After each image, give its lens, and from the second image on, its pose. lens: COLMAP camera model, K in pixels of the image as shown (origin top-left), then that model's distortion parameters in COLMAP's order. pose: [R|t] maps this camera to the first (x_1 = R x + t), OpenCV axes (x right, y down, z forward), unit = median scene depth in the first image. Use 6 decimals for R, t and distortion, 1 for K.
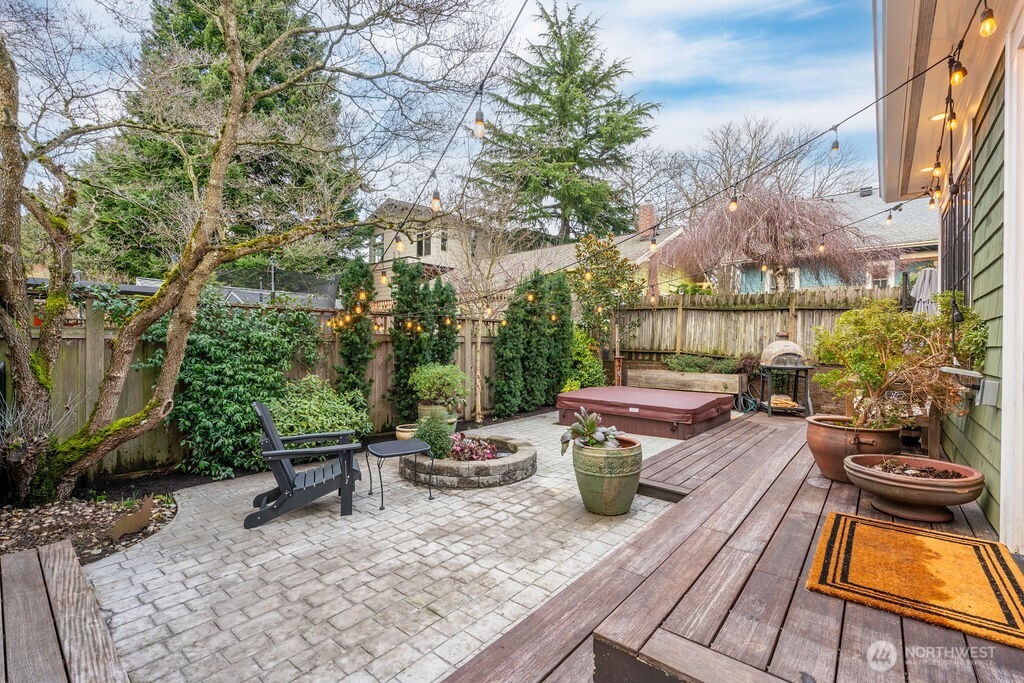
lens RADIAL K [[449.1, 0, 514.4], [0, 449.1, 342.4], [0, 0, 1]] dist [-0.007330, 0.001163]
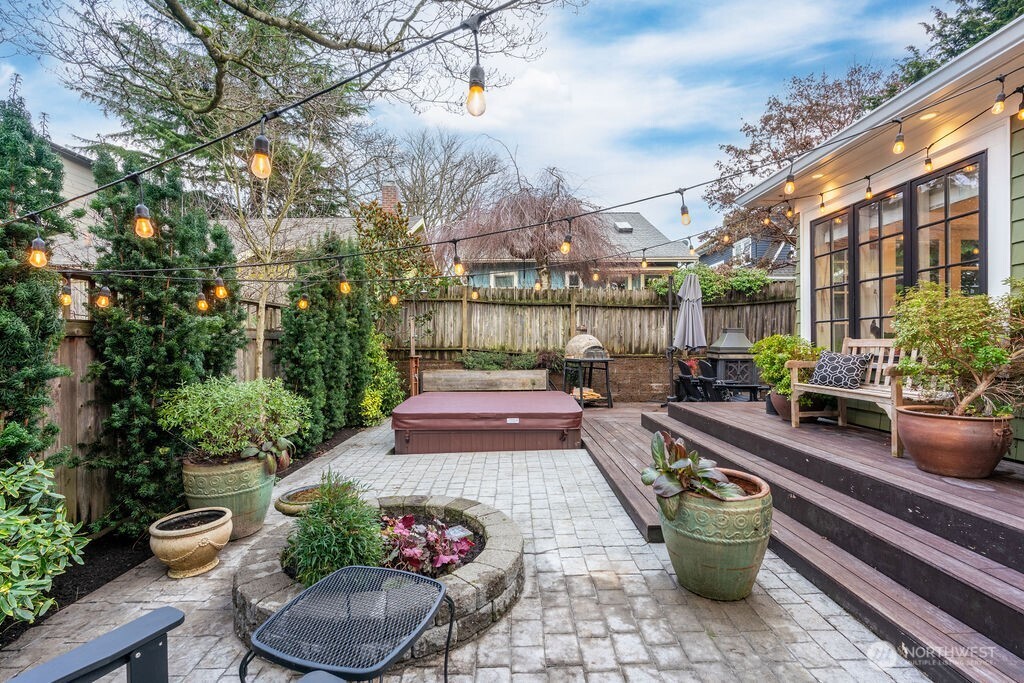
lens RADIAL K [[449.1, 0, 510.6], [0, 449.1, 346.8], [0, 0, 1]] dist [-0.007330, 0.001163]
pose [[0.767152, -0.020230, 0.641146, -0.172884], [0.014369, 0.999794, 0.014353, 0.006272], [-0.641304, -0.001799, 0.767285, 0.282285]]
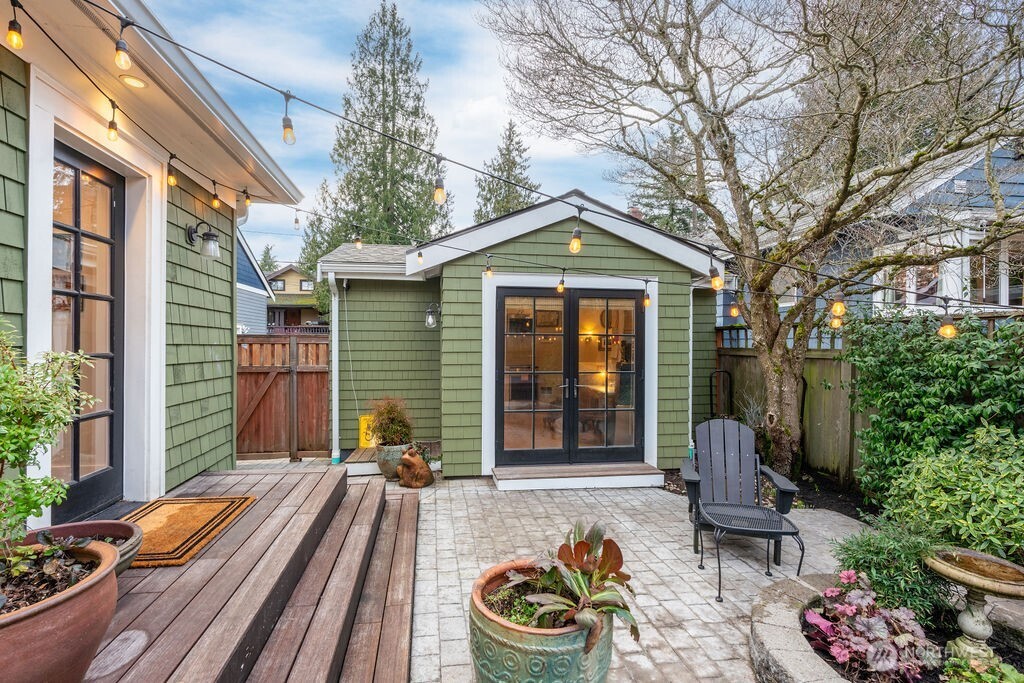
lens RADIAL K [[449.1, 0, 501.3], [0, 449.1, 343.0], [0, 0, 1]] dist [-0.007330, 0.001163]
pose [[-0.659182, -0.013750, -0.751857, 0.242624], [-0.007932, 0.999904, -0.011332, -0.015765], [0.751941, -0.001506, -0.659228, 0.522367]]
